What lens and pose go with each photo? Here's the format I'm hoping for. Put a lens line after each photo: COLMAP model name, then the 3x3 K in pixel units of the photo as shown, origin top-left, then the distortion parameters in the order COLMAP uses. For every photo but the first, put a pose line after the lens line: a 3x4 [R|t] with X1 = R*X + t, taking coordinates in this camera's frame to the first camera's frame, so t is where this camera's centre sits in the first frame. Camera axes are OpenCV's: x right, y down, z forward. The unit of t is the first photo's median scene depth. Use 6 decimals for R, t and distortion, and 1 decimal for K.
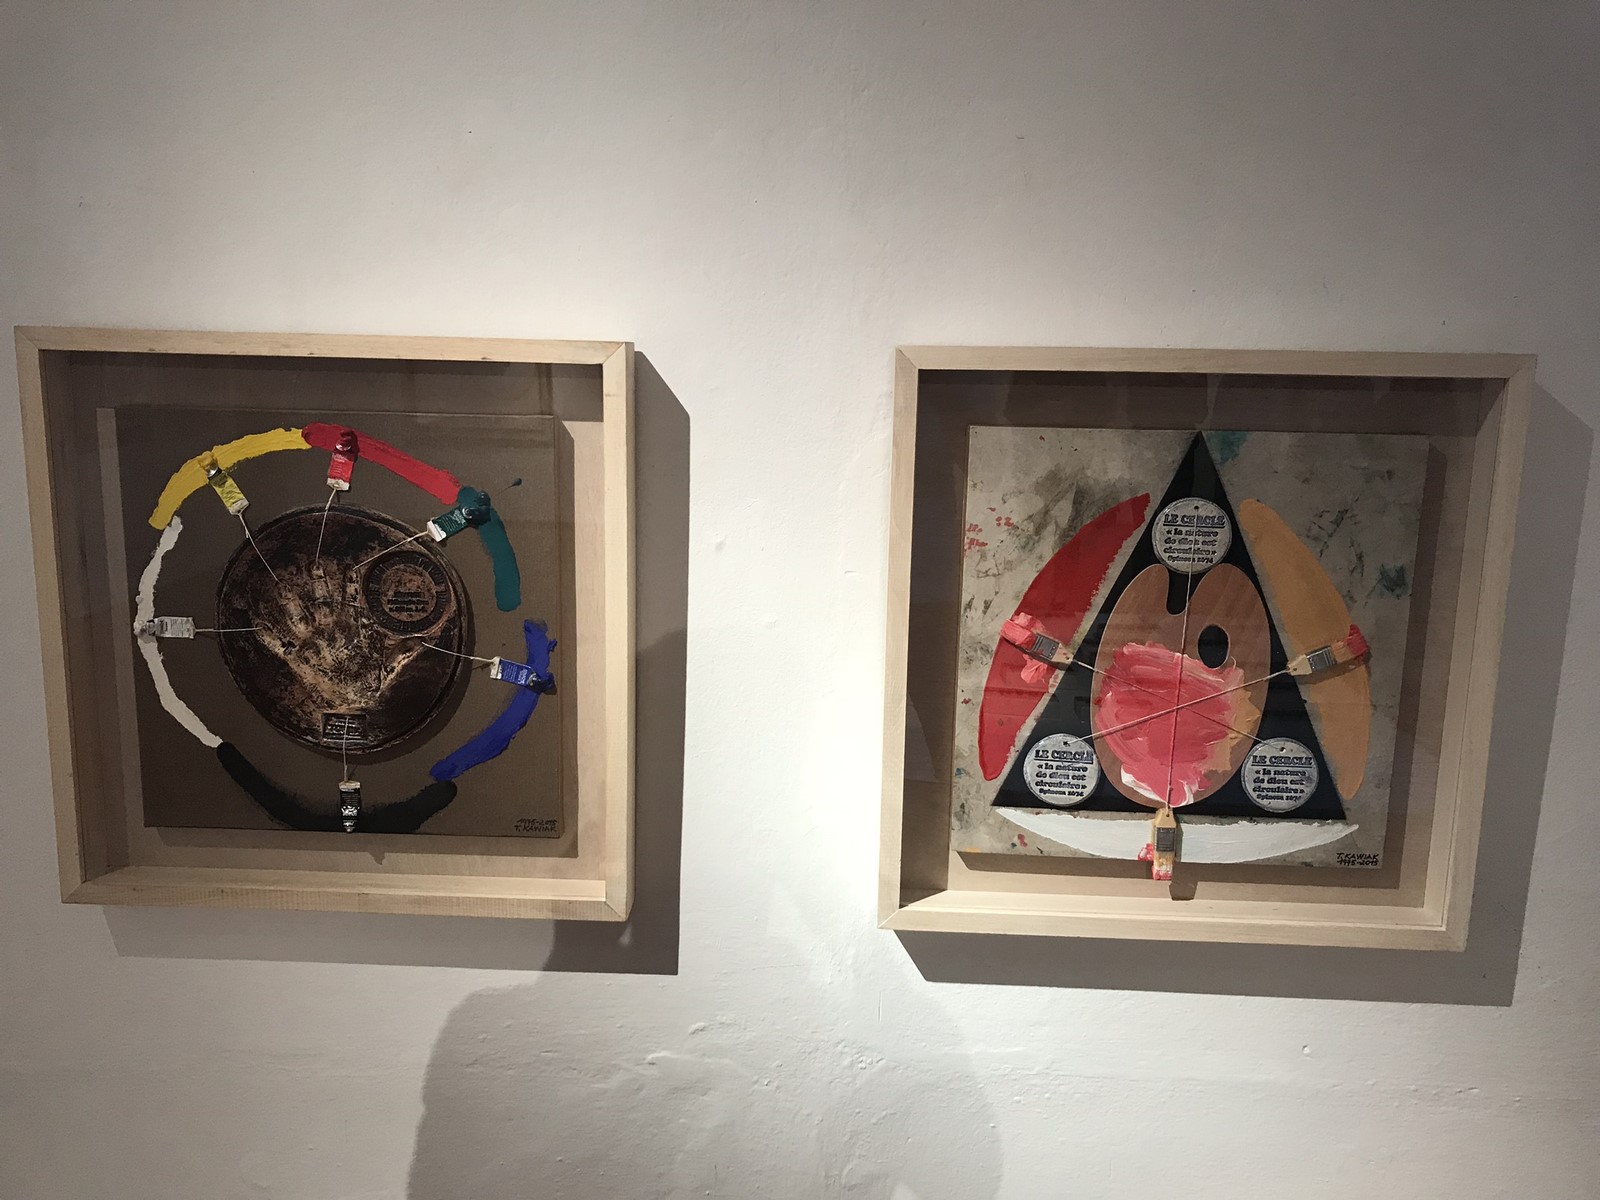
lens RADIAL K [[1291.4, 0, 801.1], [0, 1291.4, 602.7], [0, 0, 1]] dist [-0.010303, -0.005010]
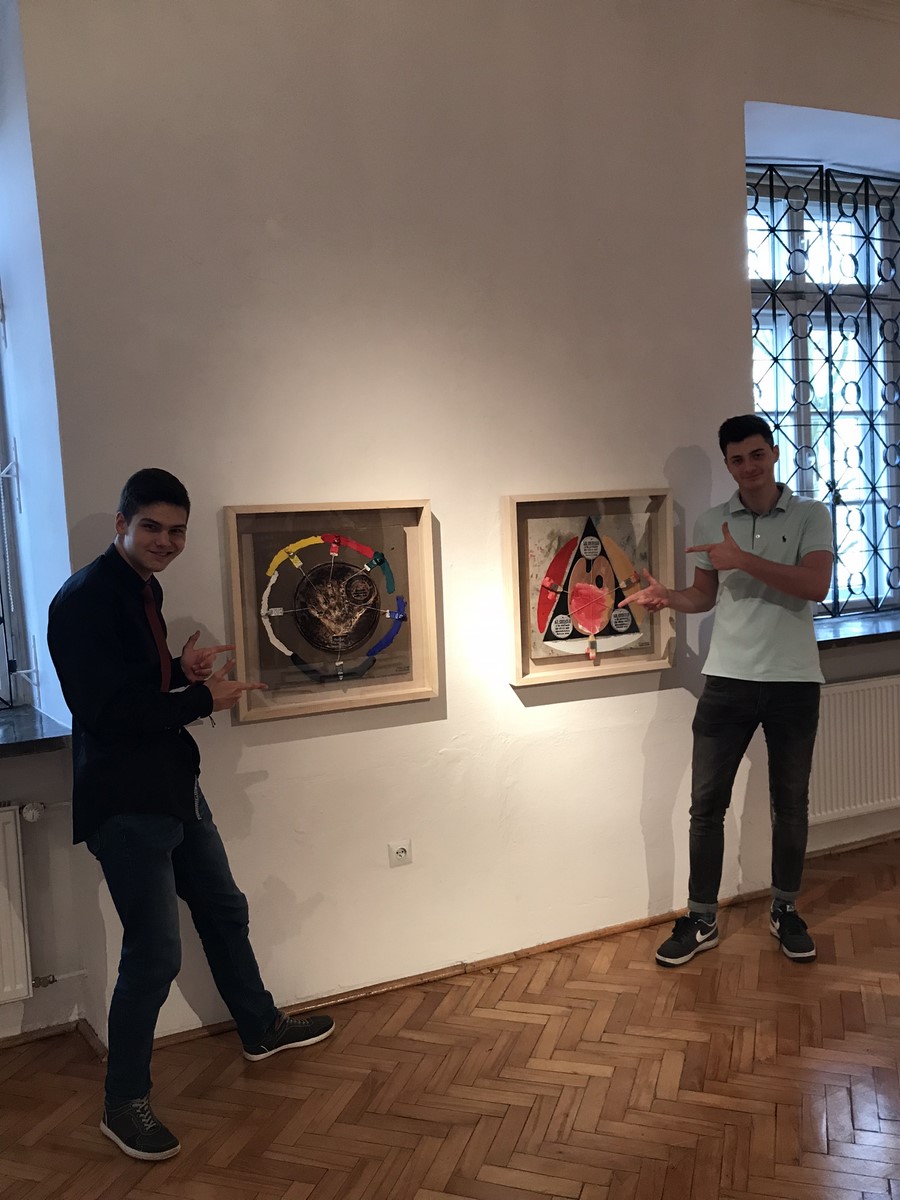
lens RADIAL K [[968.5, 0, 449.9], [0, 968.5, 598.0], [0, 0, 1]] dist [-0.010303, -0.005010]
pose [[0.902853, -0.099724, 0.418225, -1.023441], [0.138342, 0.988380, -0.062974, 0.172837], [-0.407085, 0.114714, 0.906158, -1.027760]]
